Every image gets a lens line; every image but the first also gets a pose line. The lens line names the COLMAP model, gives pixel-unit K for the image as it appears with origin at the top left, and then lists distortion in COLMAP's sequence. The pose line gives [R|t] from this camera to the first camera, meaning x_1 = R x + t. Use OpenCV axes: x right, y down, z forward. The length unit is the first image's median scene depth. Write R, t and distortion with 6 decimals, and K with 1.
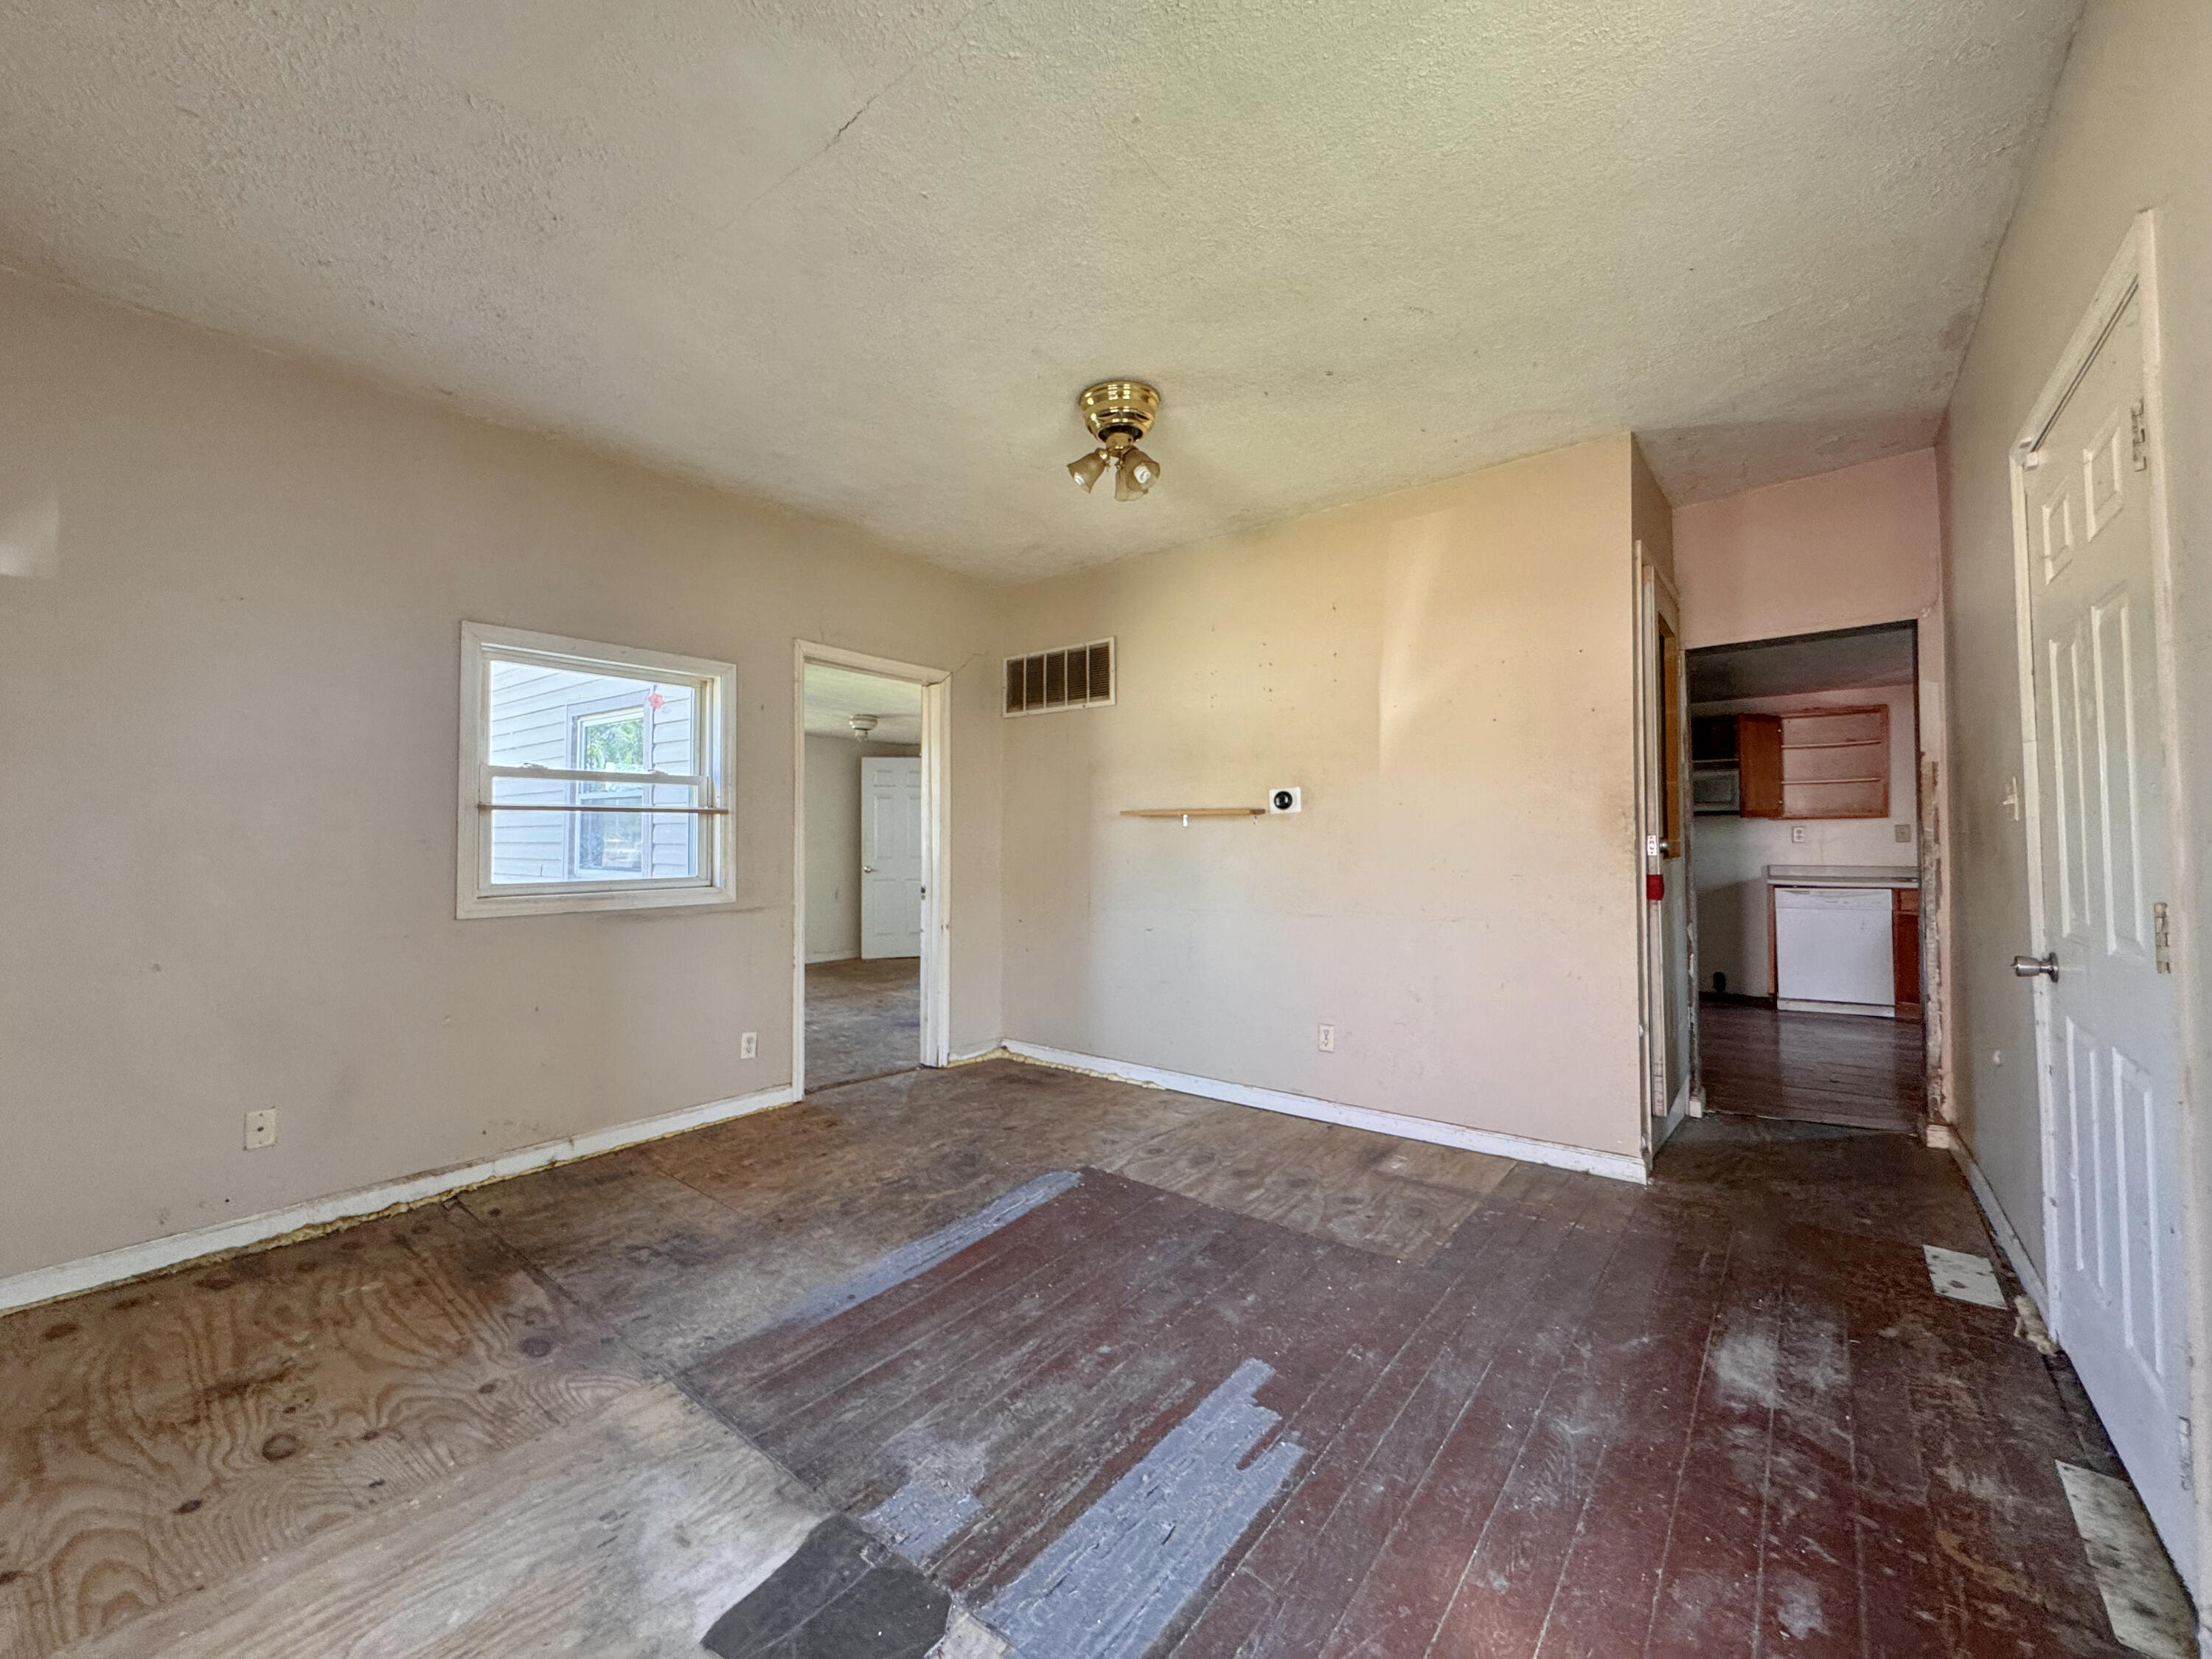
lens RADIAL K [[895.1, 0, 1088.2], [0, 895.1, 824.2], [0, 0, 1]] dist [-0.003927, -0.000726]
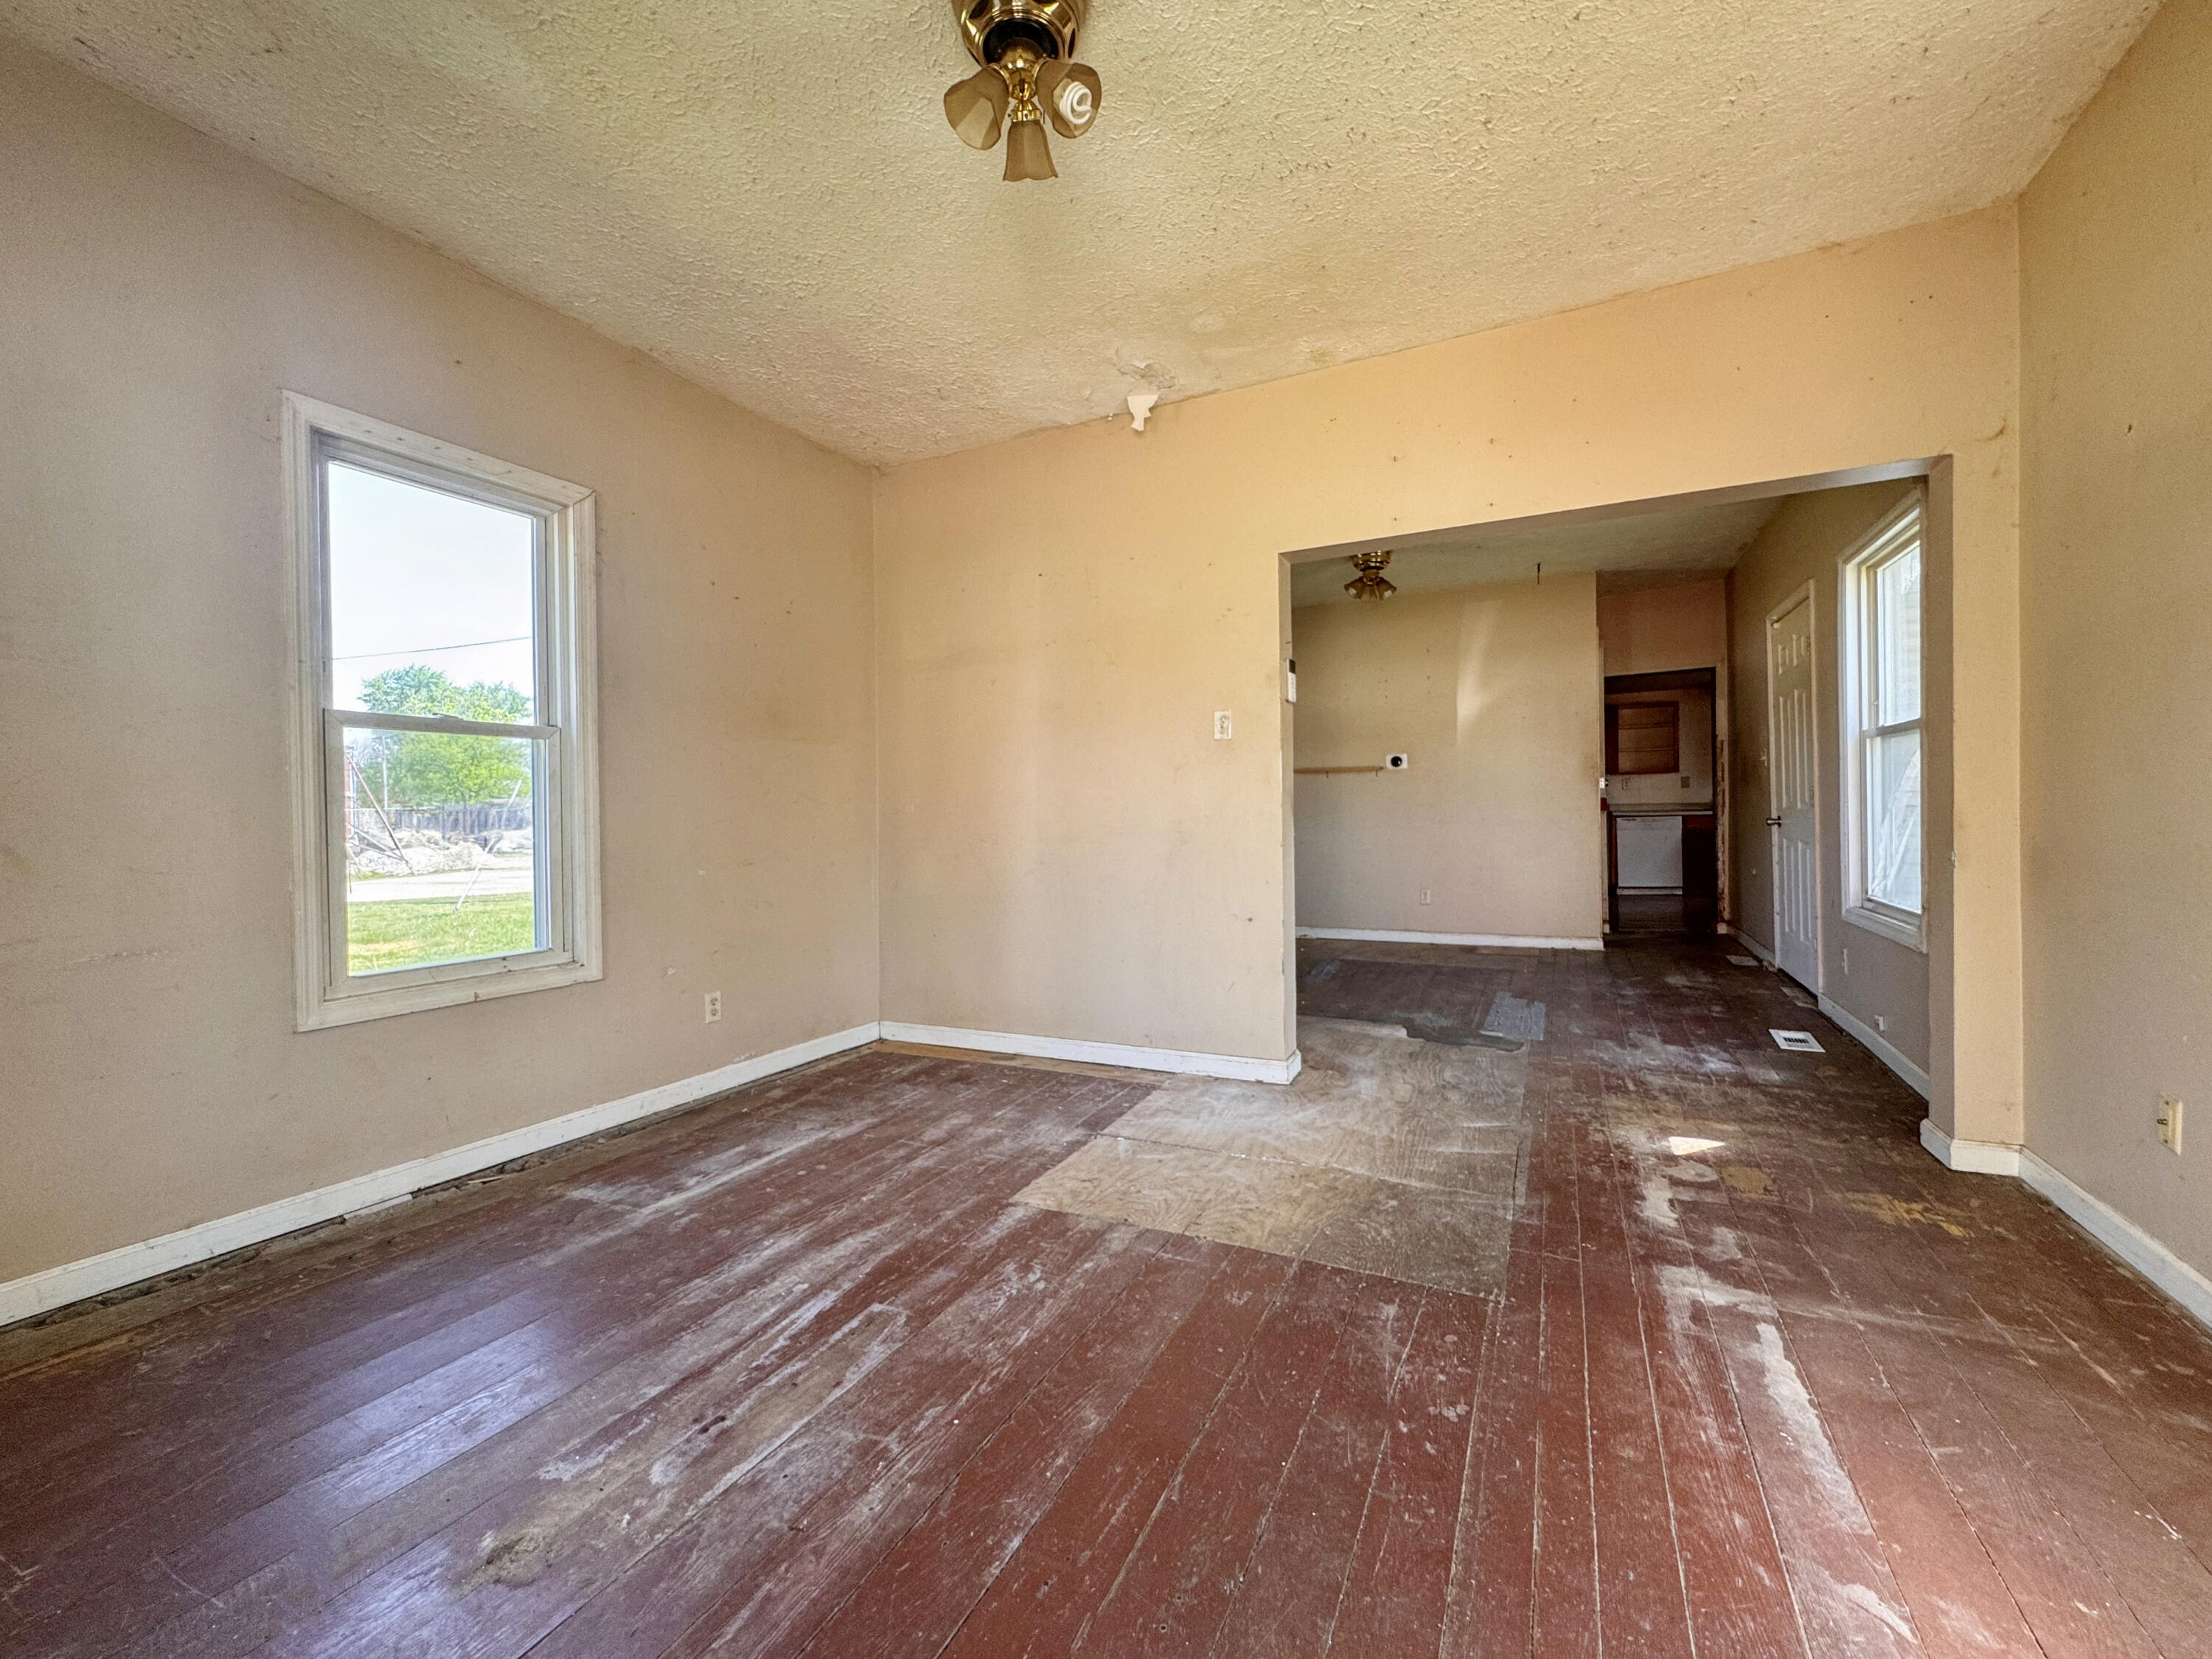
lens RADIAL K [[895.1, 0, 1106.6], [0, 895.1, 822.6], [0, 0, 1]] dist [-0.003927, -0.000726]
pose [[0.979442, -0.019633, 0.200768, -0.677987], [0.013476, 0.999397, 0.031990, 0.027863], [-0.201275, -0.028627, 0.979116, -0.575709]]
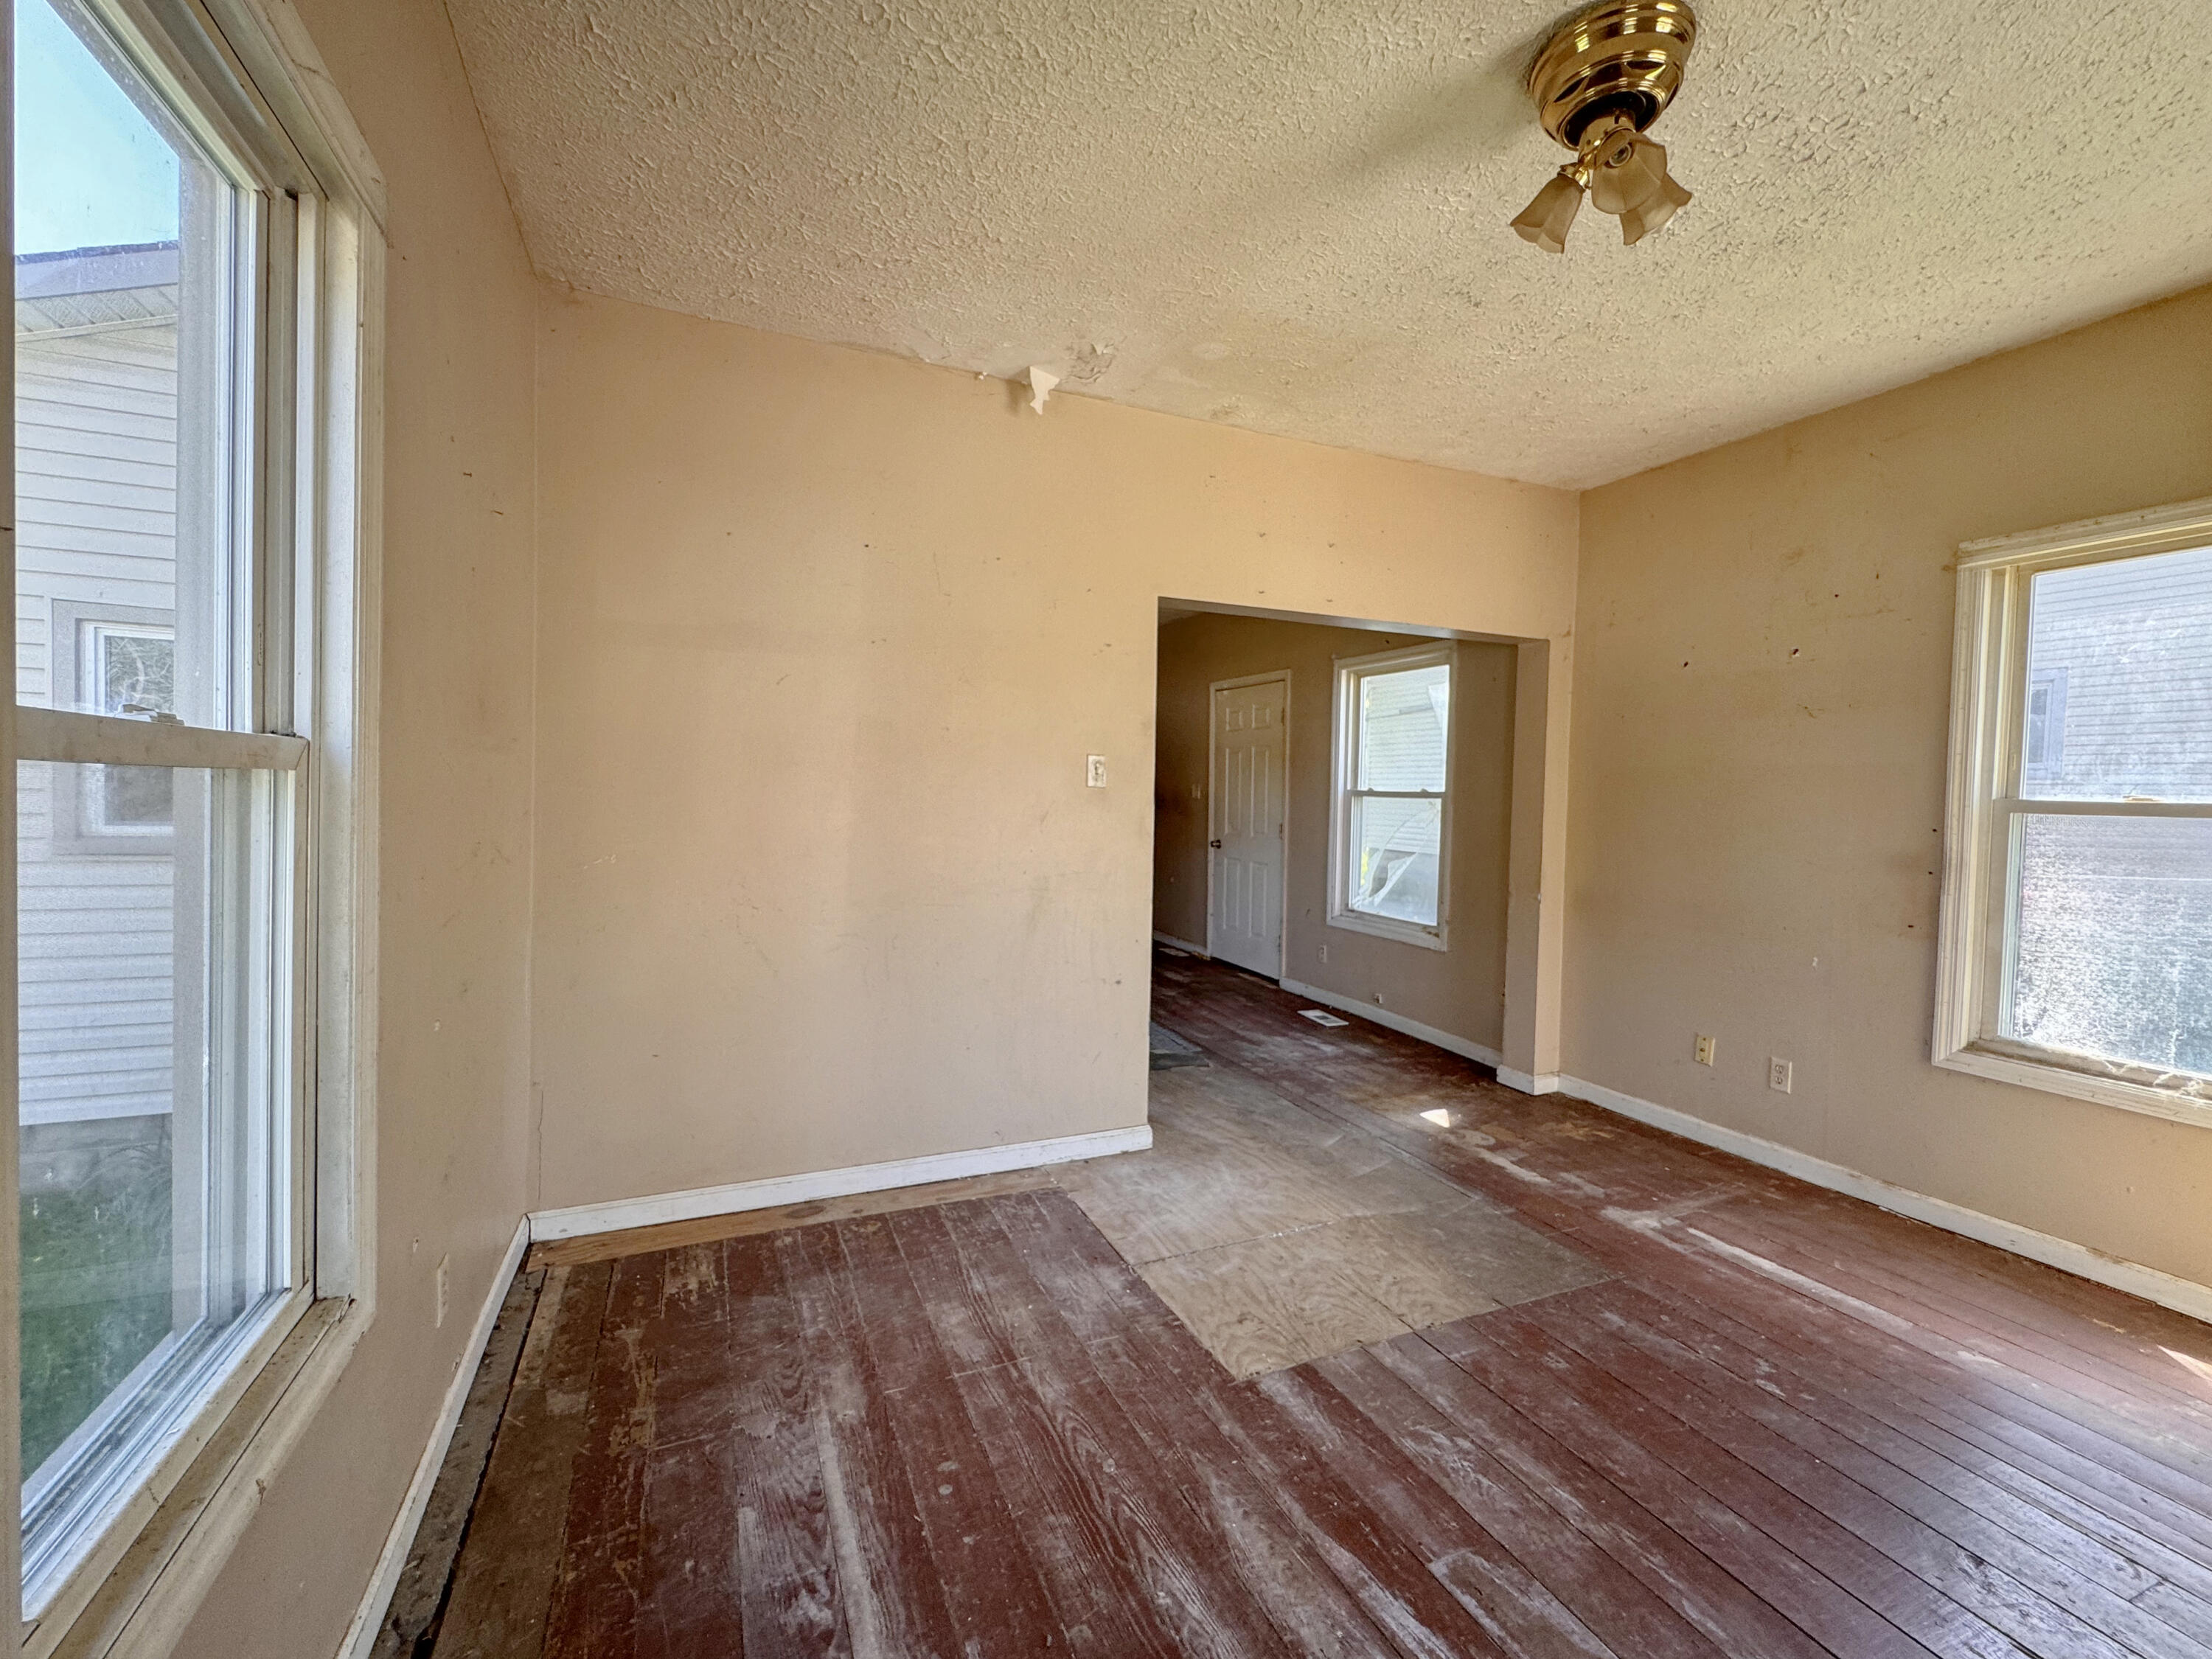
lens RADIAL K [[938.4, 0, 1102.5], [0, 938.4, 822.8], [0, 0, 1]] dist [-0.003280, 0.000447]
pose [[0.483091, -0.018988, 0.875364, -1.103554], [-0.039244, 0.998291, 0.043312, -0.026834], [-0.874690, -0.055277, 0.481520, -0.157034]]
